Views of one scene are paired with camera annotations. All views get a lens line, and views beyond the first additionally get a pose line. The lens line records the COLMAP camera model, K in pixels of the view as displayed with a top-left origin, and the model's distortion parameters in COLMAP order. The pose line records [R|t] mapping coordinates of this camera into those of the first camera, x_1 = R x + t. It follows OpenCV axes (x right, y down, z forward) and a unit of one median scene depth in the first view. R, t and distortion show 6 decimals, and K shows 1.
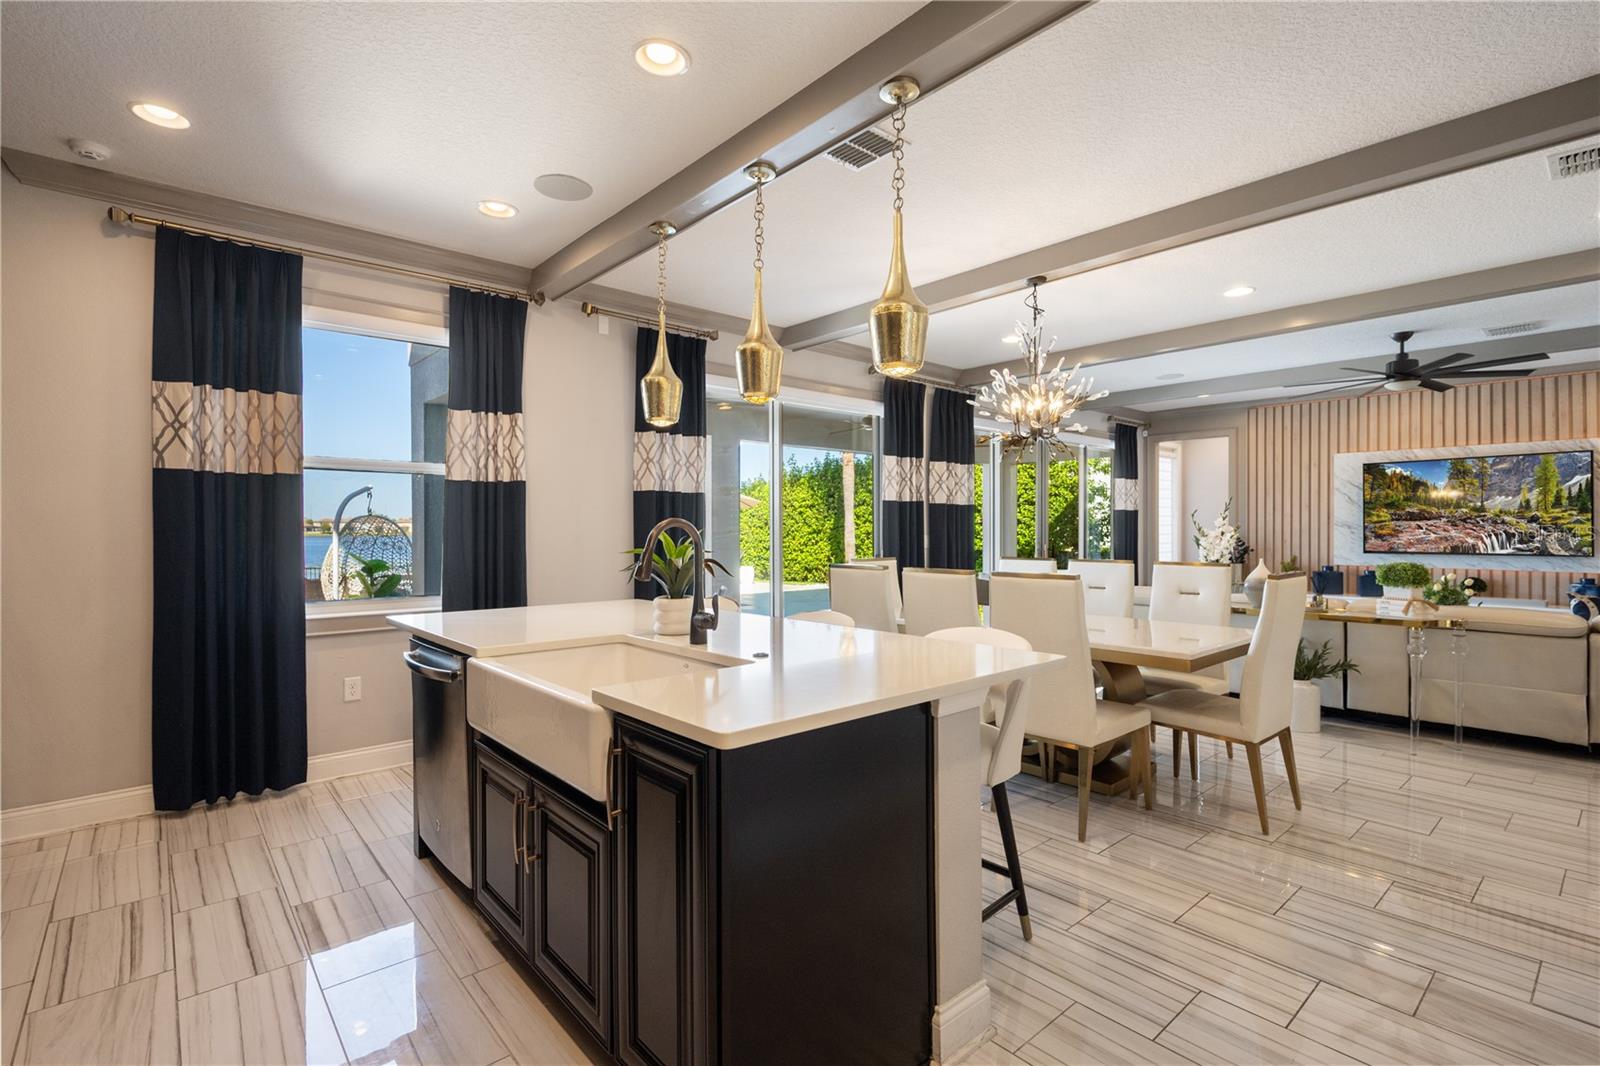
lens RADIAL K [[788.1, 0, 800.0], [0, 788.1, 533.0], [0, 0, 1]] dist [0.020936, -0.000899]
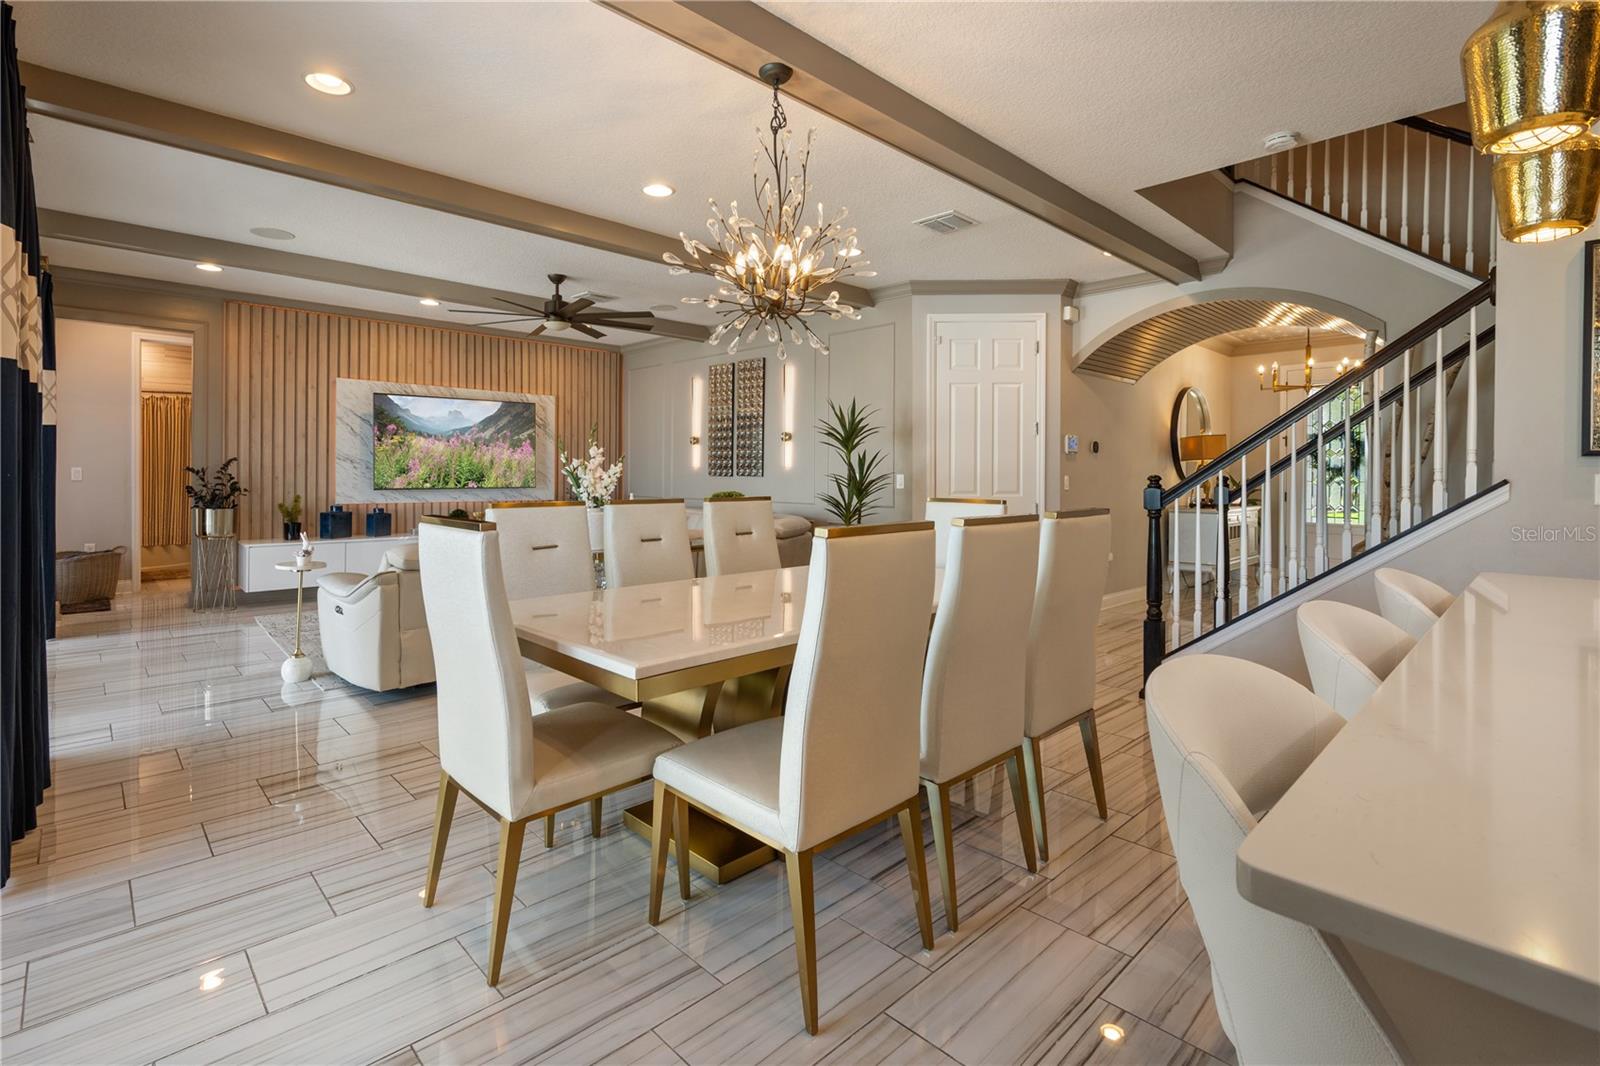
lens RADIAL K [[747.7, 0, 796.6], [0, 747.7, 476.6], [0, 0, 1]] dist [-0.047319, 0.000005]
pose [[-0.037703, -0.005361, 0.999275, -0.159854], [-0.003865, 0.999979, 0.005219, 0.003261], [-0.999282, -0.003665, -0.037723, 0.522293]]
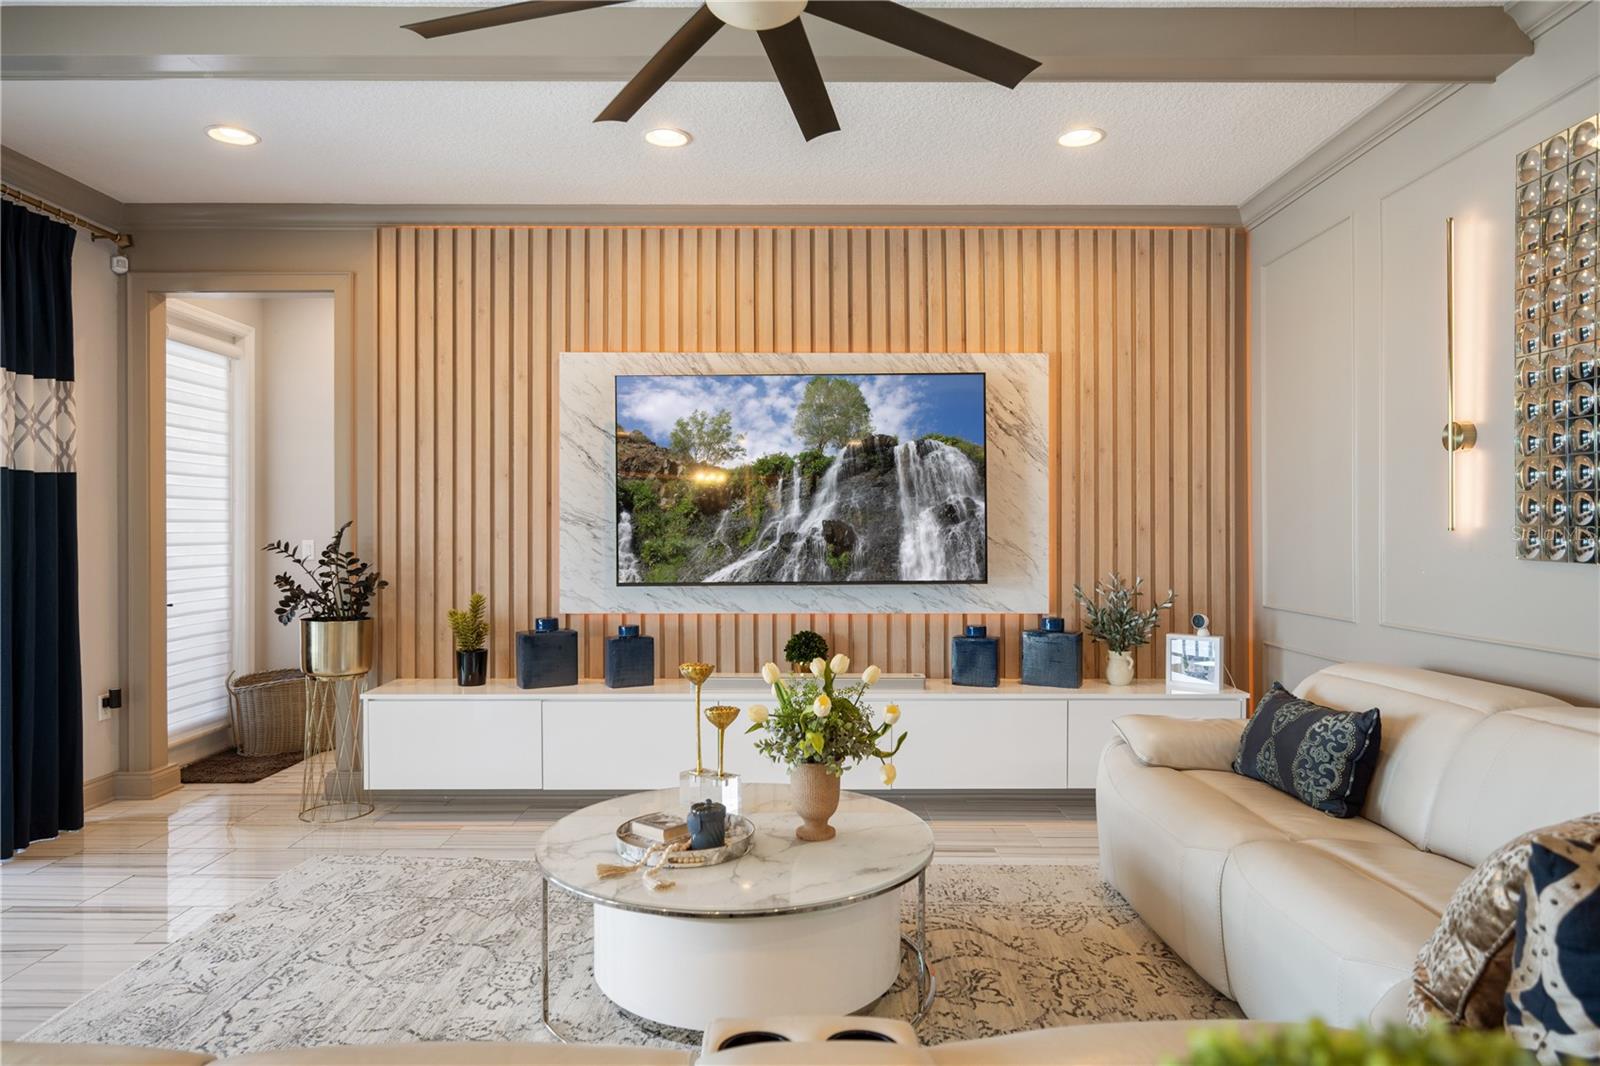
lens RADIAL K [[977.4, 0, 800.0], [0, 977.4, 533.0], [0, 0, 1]] dist [-0.002363, 0.000276]
pose [[0.683711, -0.004043, 0.729742, 0.377264], [0.004869, 0.999988, 0.000978, -0.003050], [-0.729737, 0.002885, 0.683722, 0.548168]]
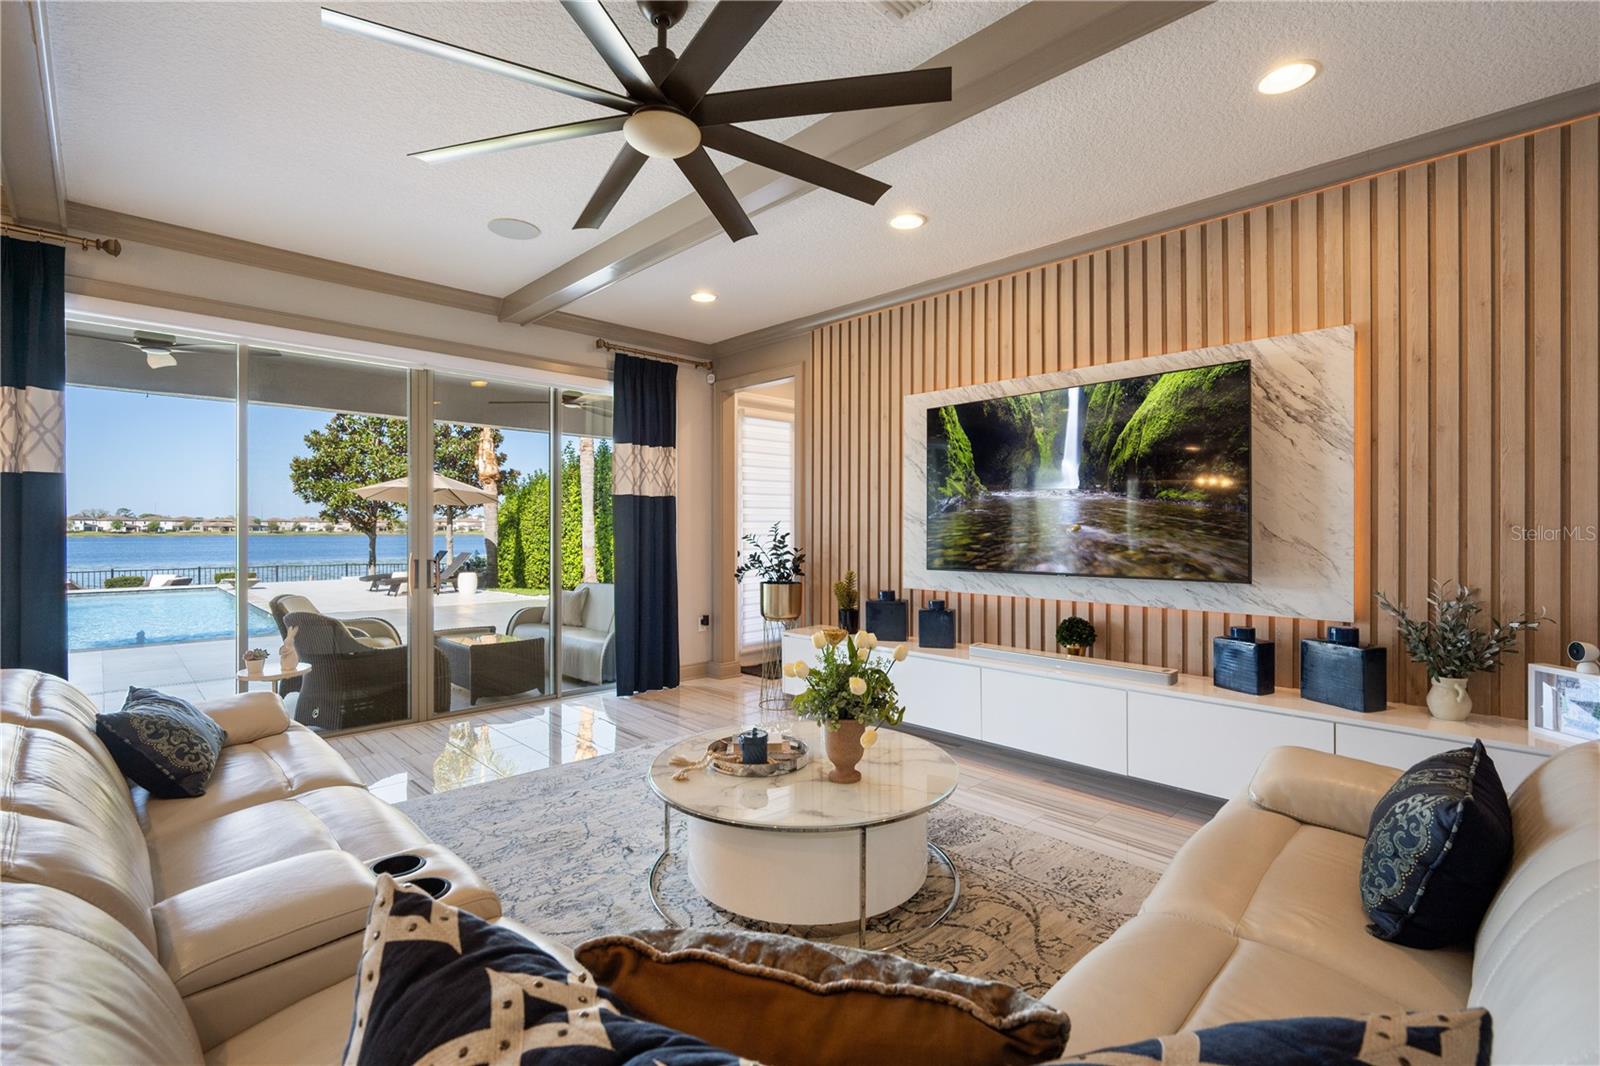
lens RADIAL K [[714.1, 0, 803.5], [0, 714.1, 529.0], [0, 0, 1]] dist [-0.003604, -0.000537]
pose [[0.999678, -0.001379, 0.025346, 0.586652], [0.001442, 0.999996, -0.002452, -0.001964], [-0.025343, 0.002488, 0.999676, 0.481982]]
